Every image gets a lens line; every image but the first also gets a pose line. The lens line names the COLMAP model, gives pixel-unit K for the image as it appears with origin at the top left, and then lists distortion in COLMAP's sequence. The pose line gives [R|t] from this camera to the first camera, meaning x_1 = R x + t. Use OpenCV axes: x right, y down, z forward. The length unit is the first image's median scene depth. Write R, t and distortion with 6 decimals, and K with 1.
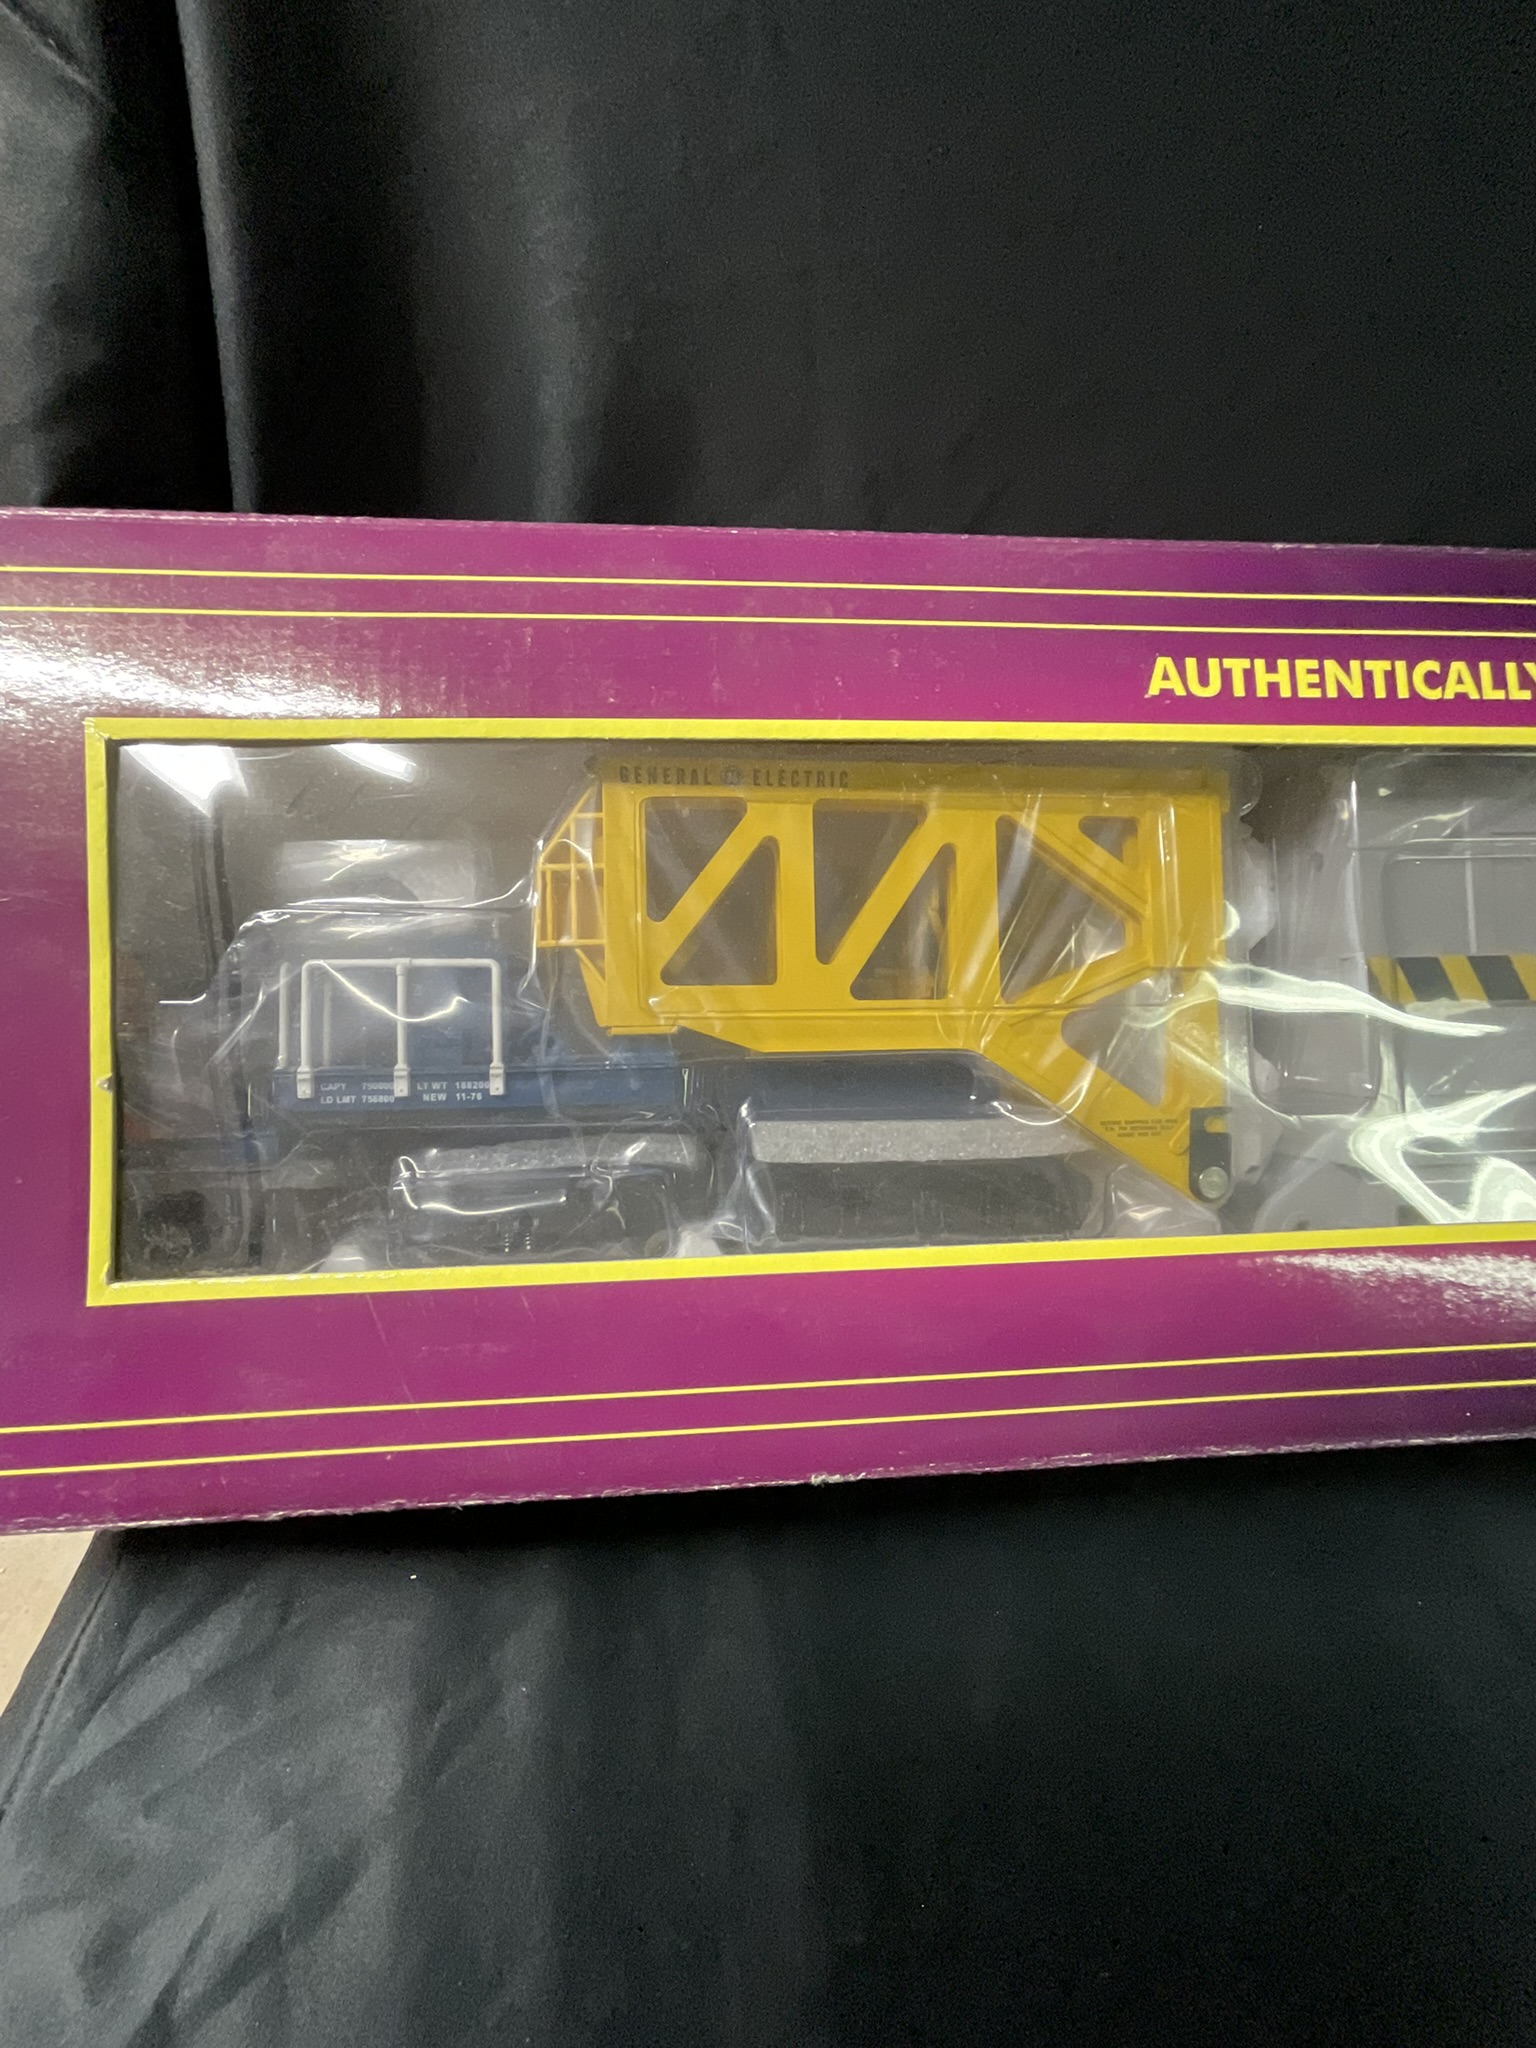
lens RADIAL K [[822.7, 0, 768.0], [0, 822.7, 1024.0], [0, 0, 1]] dist [0.002015, 0.000421]
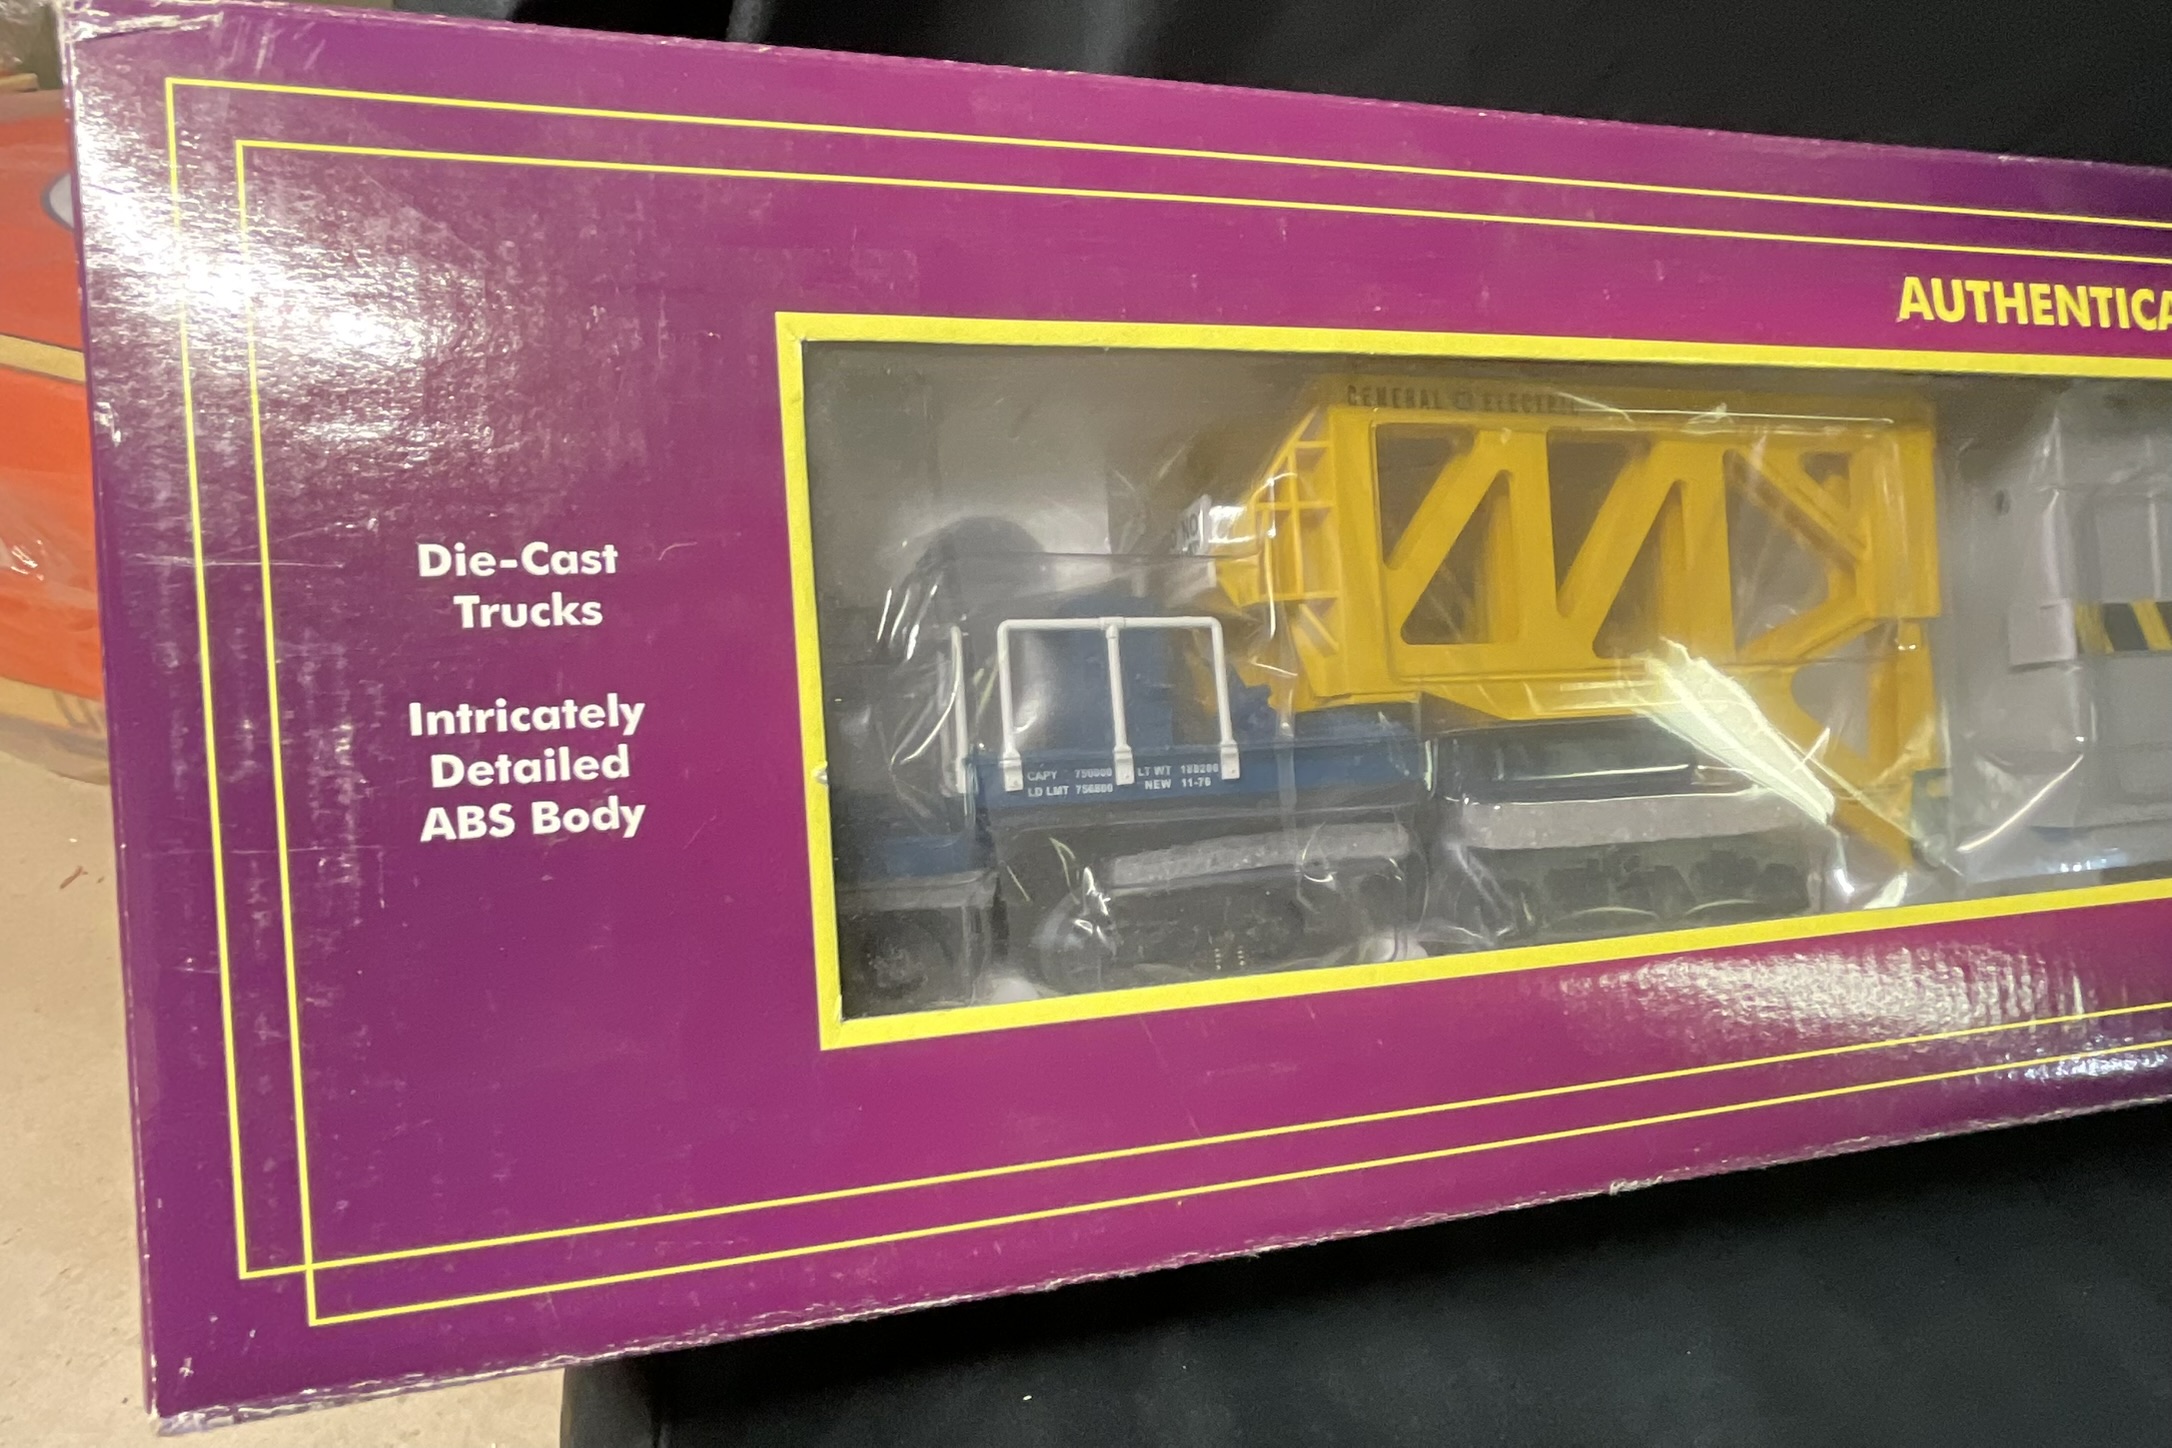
lens RADIAL K [[1075.9, 0, 1080.0], [0, 1075.9, 752.0], [0, 0, 1]] dist [-0.002174, 0.001404]
pose [[0.988698, -0.033000, 0.146241, -0.622231], [0.028572, 0.999071, 0.032276, 0.018185], [-0.147170, -0.027733, 0.988722, -0.061701]]
